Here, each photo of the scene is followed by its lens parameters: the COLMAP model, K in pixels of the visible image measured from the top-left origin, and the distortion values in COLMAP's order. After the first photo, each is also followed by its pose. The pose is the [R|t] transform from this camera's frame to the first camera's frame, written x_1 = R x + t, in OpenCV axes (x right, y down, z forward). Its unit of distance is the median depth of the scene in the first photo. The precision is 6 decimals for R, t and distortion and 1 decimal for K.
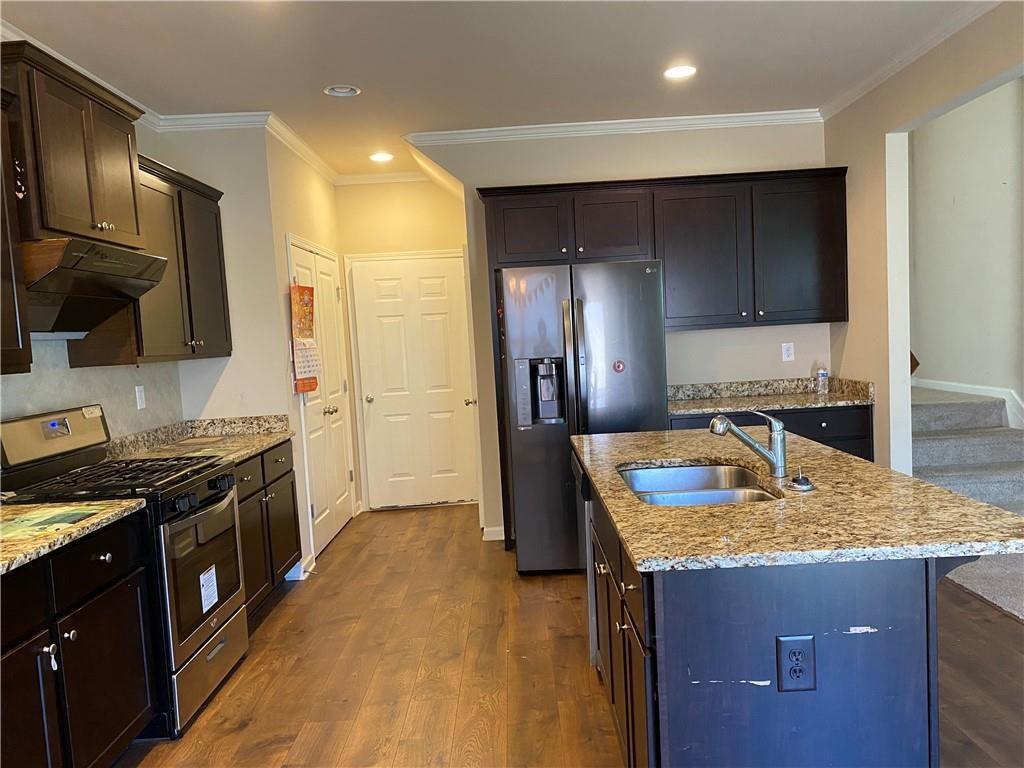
lens RADIAL K [[778.1, 0, 517.3], [0, 778.1, 398.9], [0, 0, 1]] dist [0.081411, -0.127304]
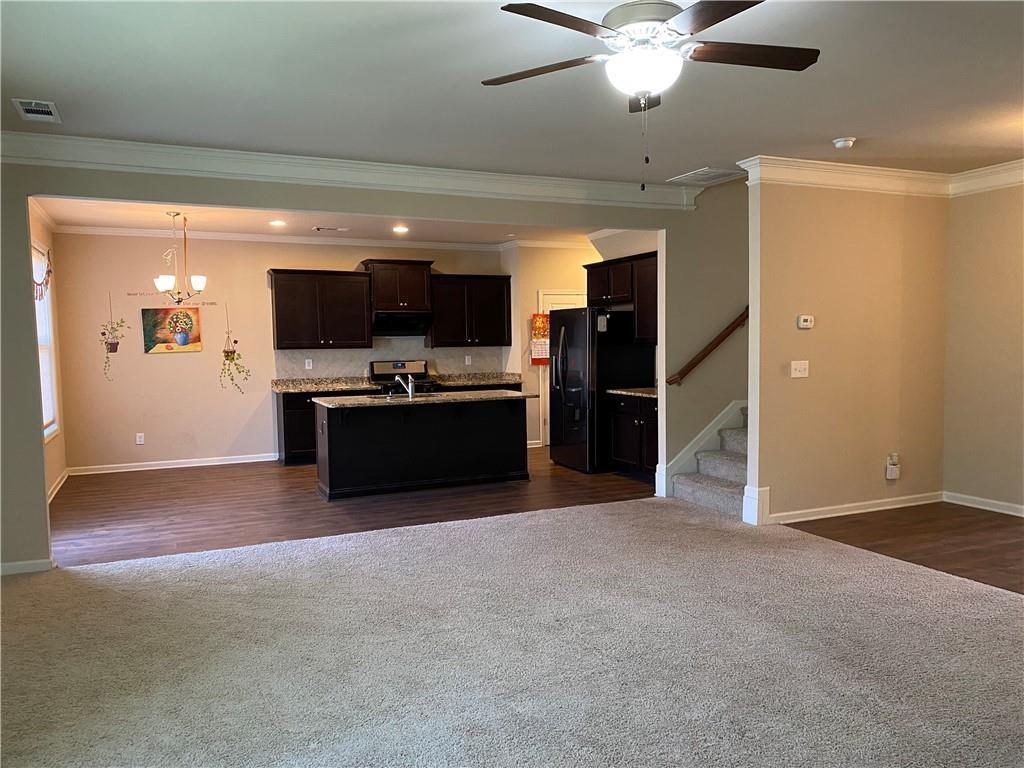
lens RADIAL K [[778.1, 0, 517.3], [0, 778.1, 398.9], [0, 0, 1]] dist [0.081411, -0.127304]
pose [[0.408802, 0.116374, -0.905173, 1.844409], [-0.085141, 0.992374, 0.089133, -0.113373], [0.908643, 0.040630, 0.415593, 0.080798]]
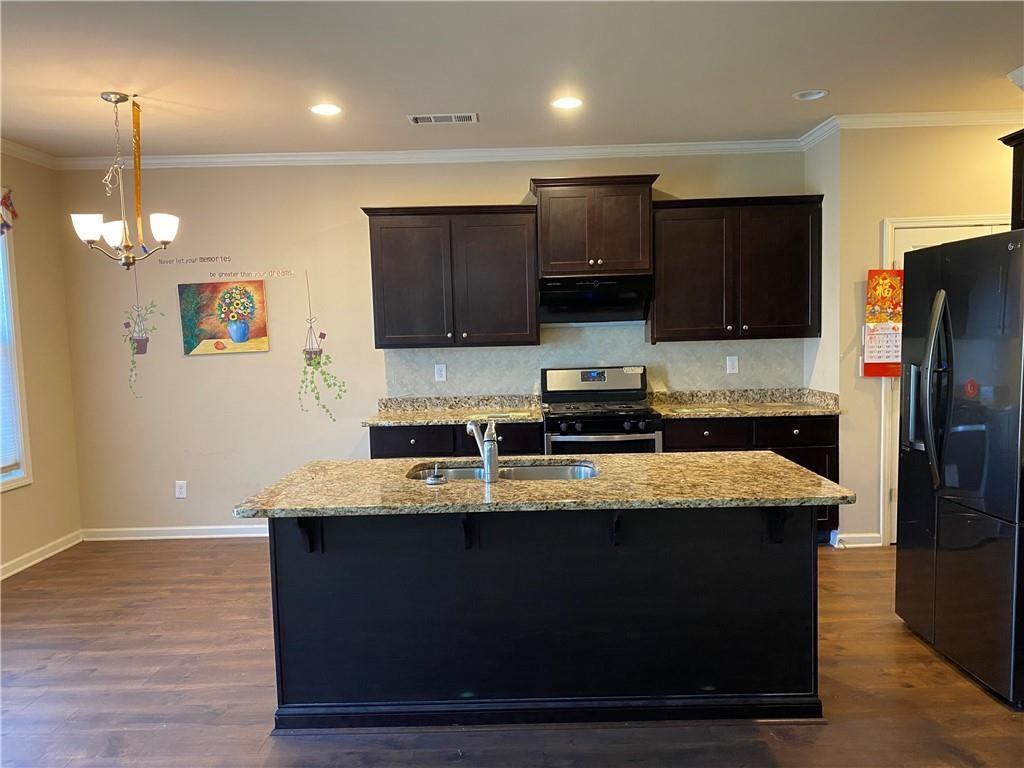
lens RADIAL K [[778.1, 0, 517.3], [0, 778.1, 398.9], [0, 0, 1]] dist [0.081411, -0.127304]
pose [[-0.006595, 0.139436, -0.990209, 0.844958], [-0.059138, 0.988443, 0.139582, -0.107153], [0.998228, 0.059480, 0.001727, 0.600457]]
